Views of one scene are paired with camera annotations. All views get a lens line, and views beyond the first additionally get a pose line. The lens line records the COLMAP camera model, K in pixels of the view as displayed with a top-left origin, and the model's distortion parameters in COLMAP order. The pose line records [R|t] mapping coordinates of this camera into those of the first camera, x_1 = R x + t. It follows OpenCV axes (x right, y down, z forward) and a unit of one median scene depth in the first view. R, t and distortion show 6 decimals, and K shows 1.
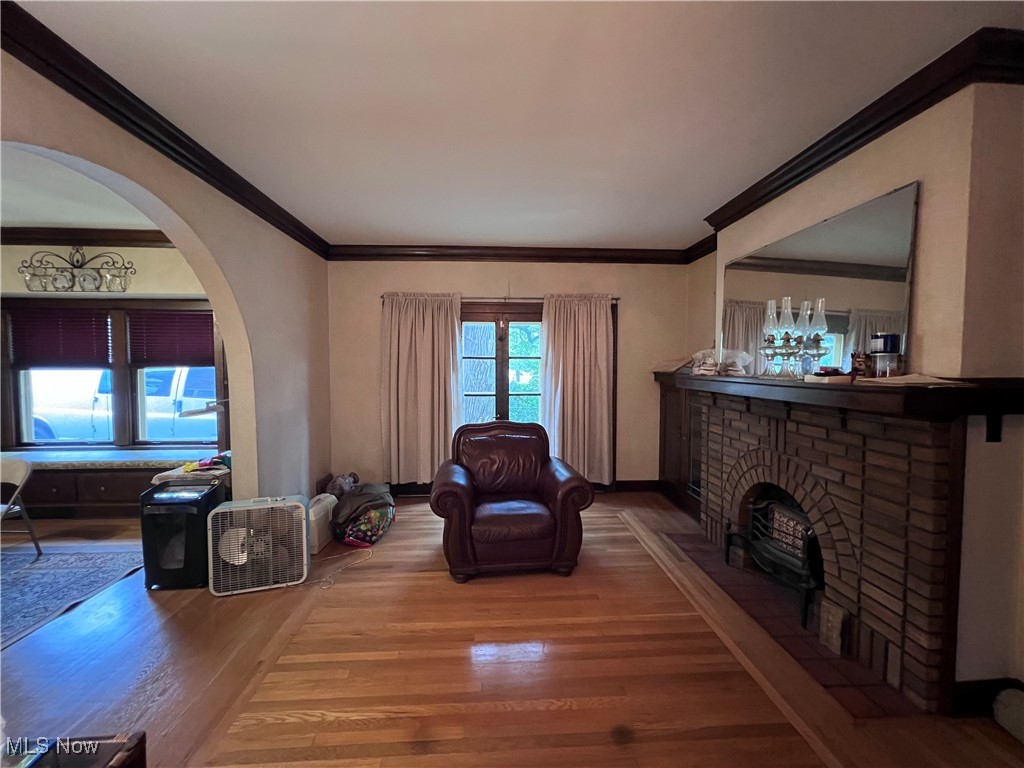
lens RADIAL K [[411.6, 0, 514.0], [0, 411.6, 381.2], [0, 0, 1]] dist [0.000061, -0.000013]
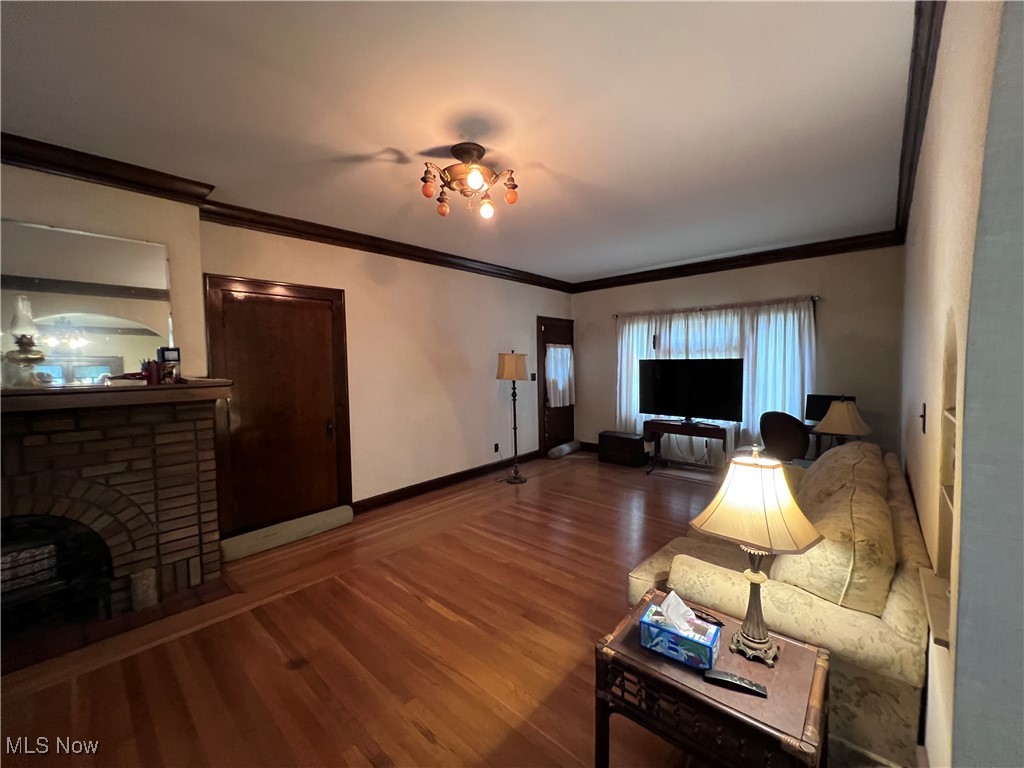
lens RADIAL K [[411.6, 0, 513.5], [0, 411.6, 383.3], [0, 0, 1]] dist [0.000061, -0.000013]
pose [[-0.700183, -0.031439, 0.713270, -0.823501], [0.034868, 0.996332, 0.078143, -0.056117], [-0.713111, 0.079585, -0.696519, 1.030844]]
